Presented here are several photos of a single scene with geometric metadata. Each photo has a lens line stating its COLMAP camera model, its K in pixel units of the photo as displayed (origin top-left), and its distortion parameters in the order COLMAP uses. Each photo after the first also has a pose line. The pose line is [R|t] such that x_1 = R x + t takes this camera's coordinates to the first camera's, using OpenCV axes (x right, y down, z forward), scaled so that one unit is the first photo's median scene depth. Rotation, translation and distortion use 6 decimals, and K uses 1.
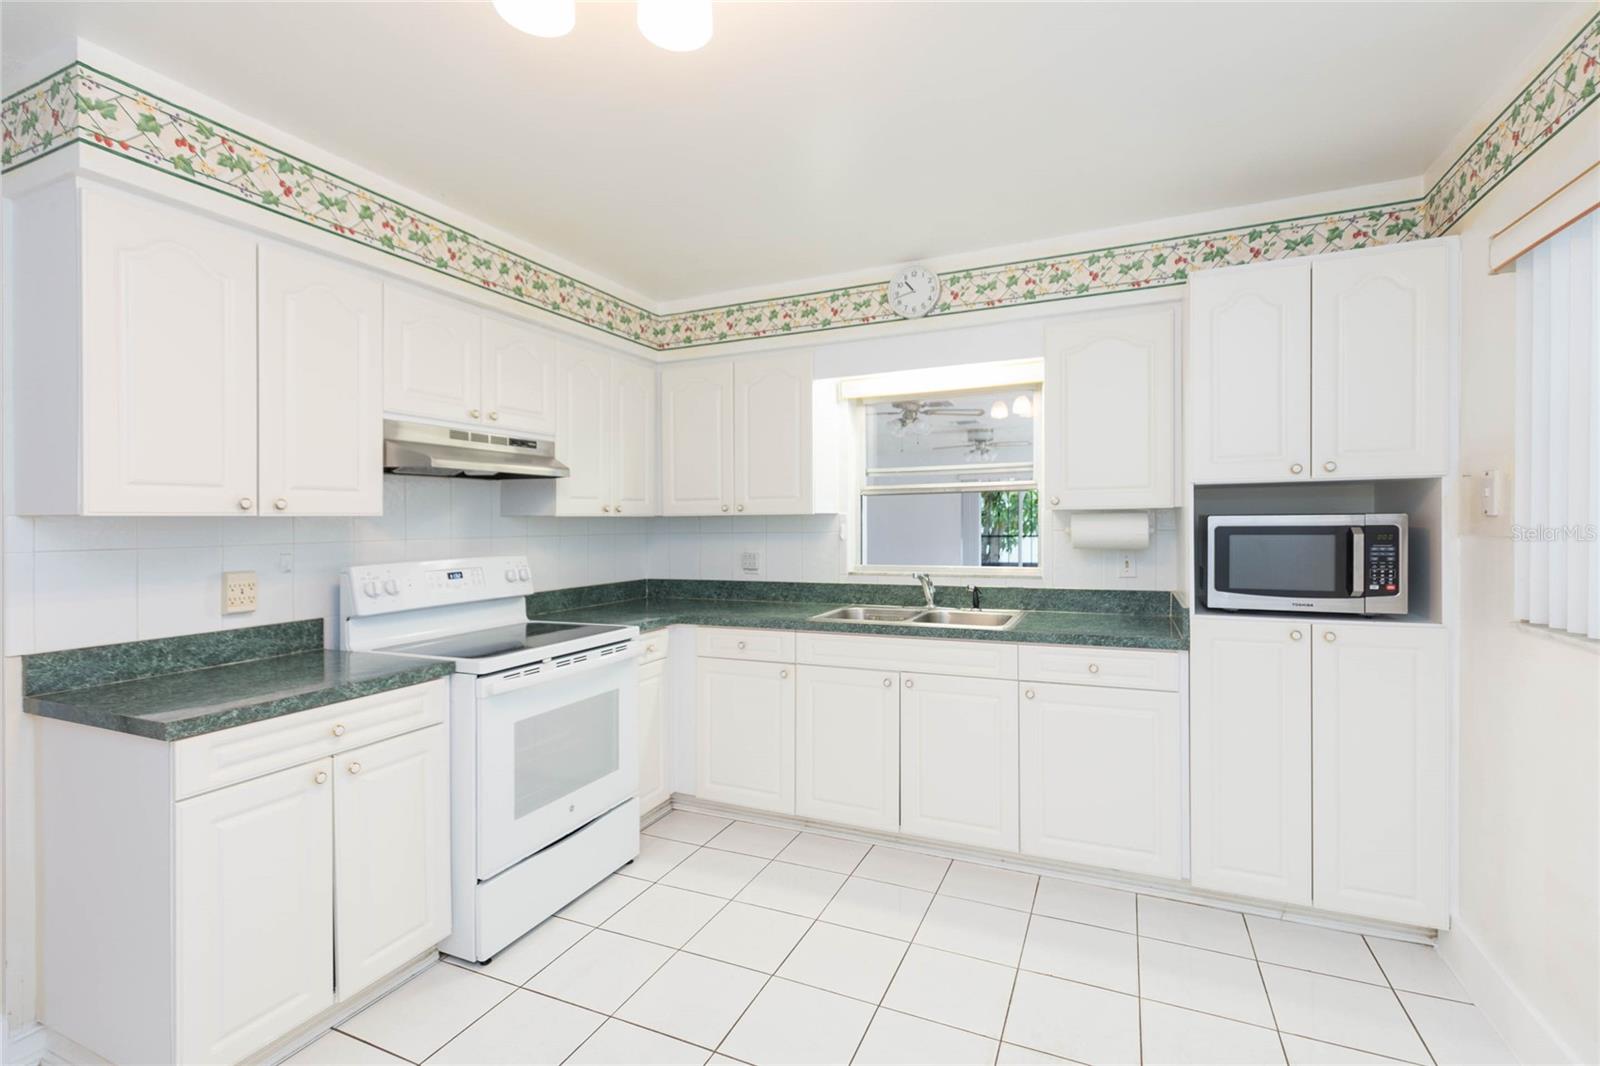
lens RADIAL K [[711.3, 0, 819.9], [0, 711.3, 496.1], [0, 0, 1]] dist [-0.000776, -0.000738]
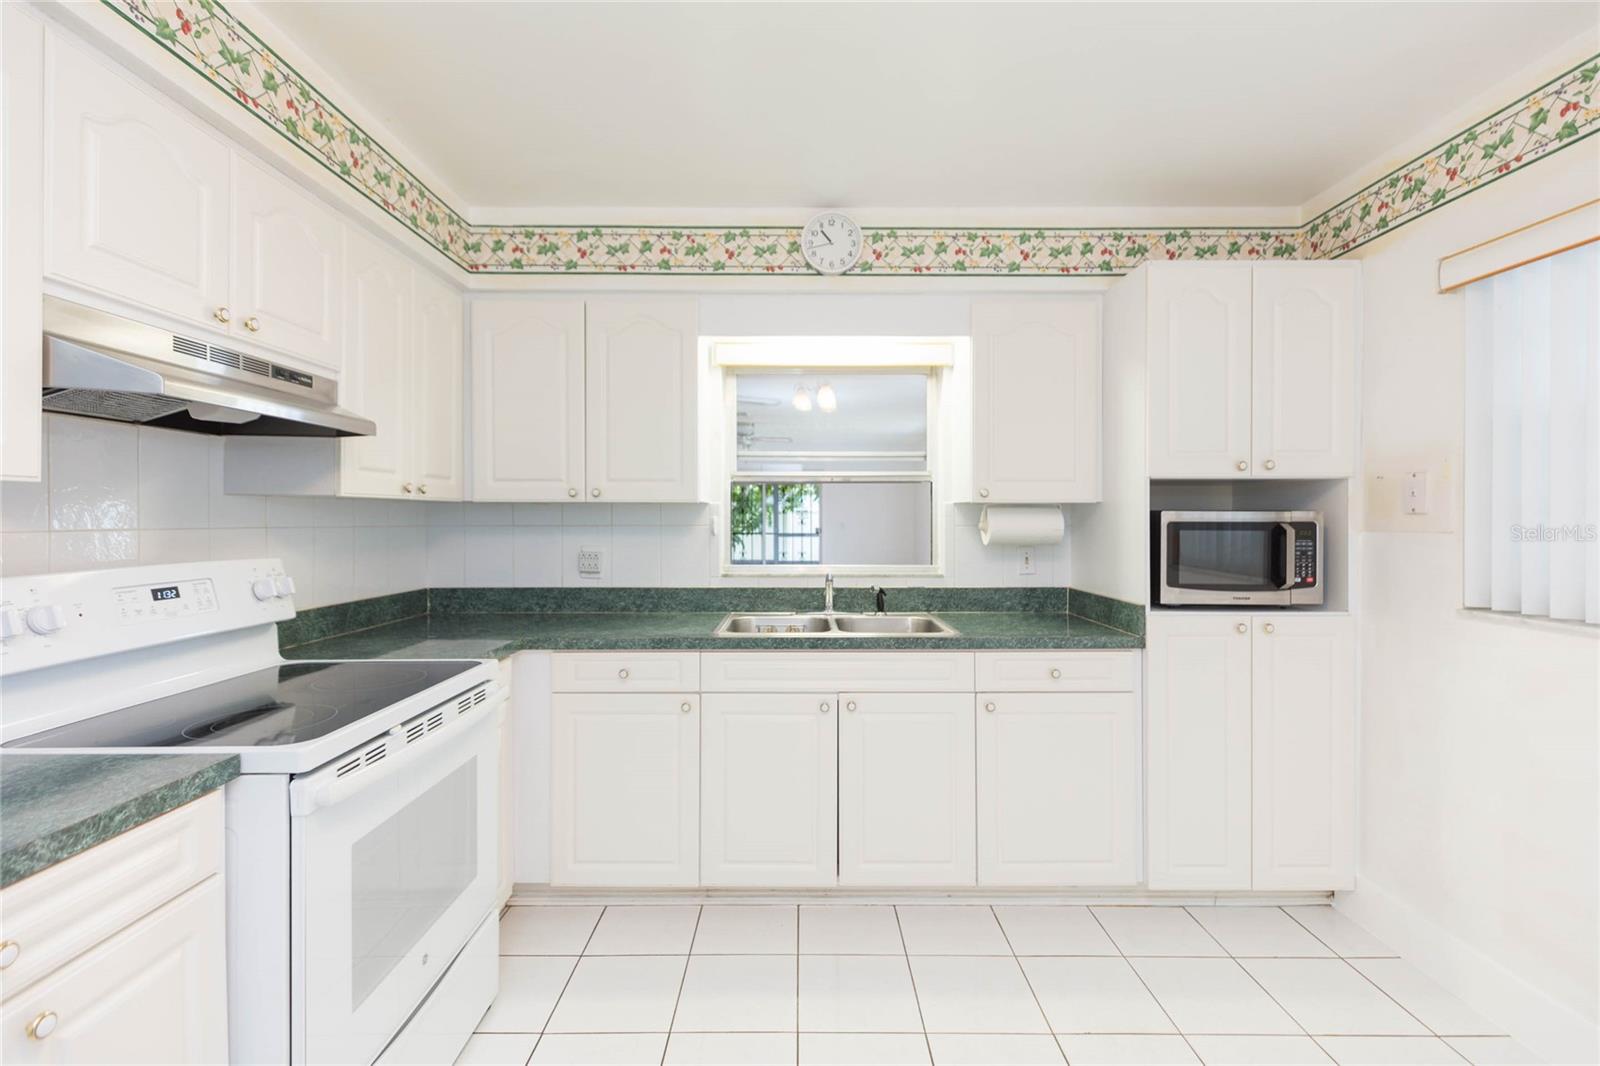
lens RADIAL K [[711.3, 0, 807.8], [0, 711.3, 505.4], [0, 0, 1]] dist [-0.000776, -0.000738]
pose [[0.916100, 0.020241, 0.400438, -0.272994], [-0.026419, 0.999602, 0.009914, 0.021620], [-0.400078, -0.019661, 0.916270, 0.271768]]
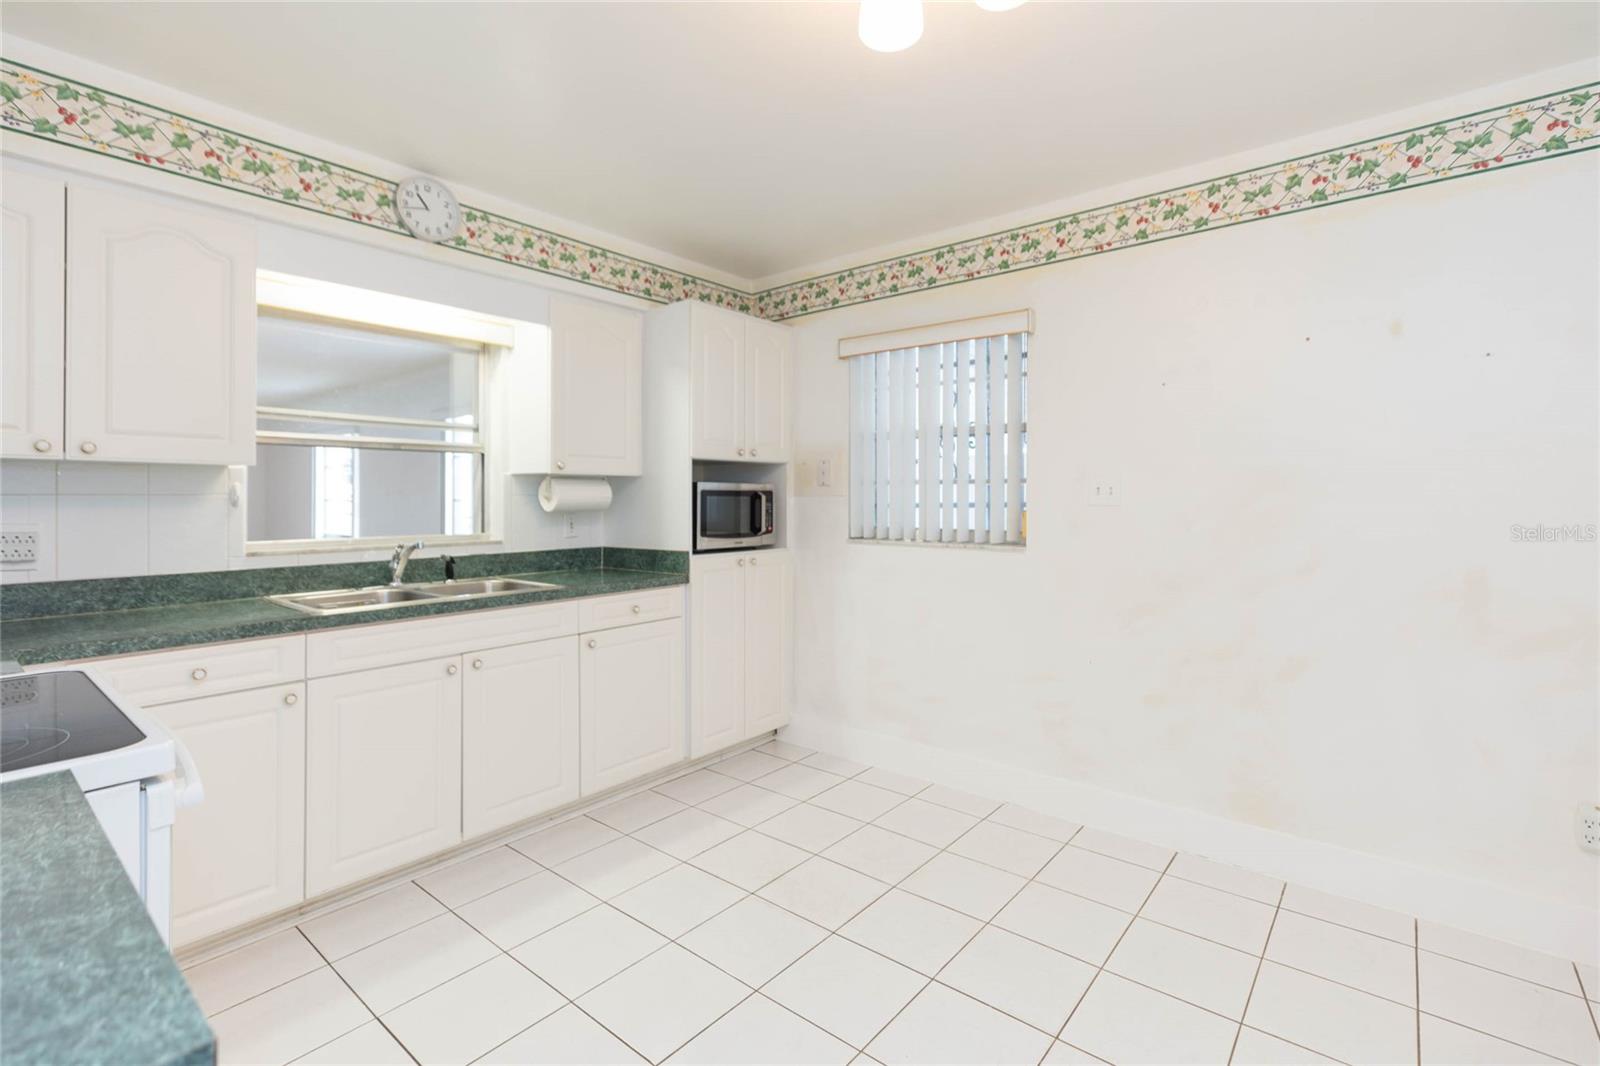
lens RADIAL K [[711.3, 0, 816.5], [0, 711.3, 465.9], [0, 0, 1]] dist [-0.000776, -0.000738]
pose [[0.267930, 0.053694, 0.961941, -0.646556], [-0.035941, 0.998308, -0.045713, 0.046673], [-0.962768, -0.022325, 0.269406, 0.384086]]
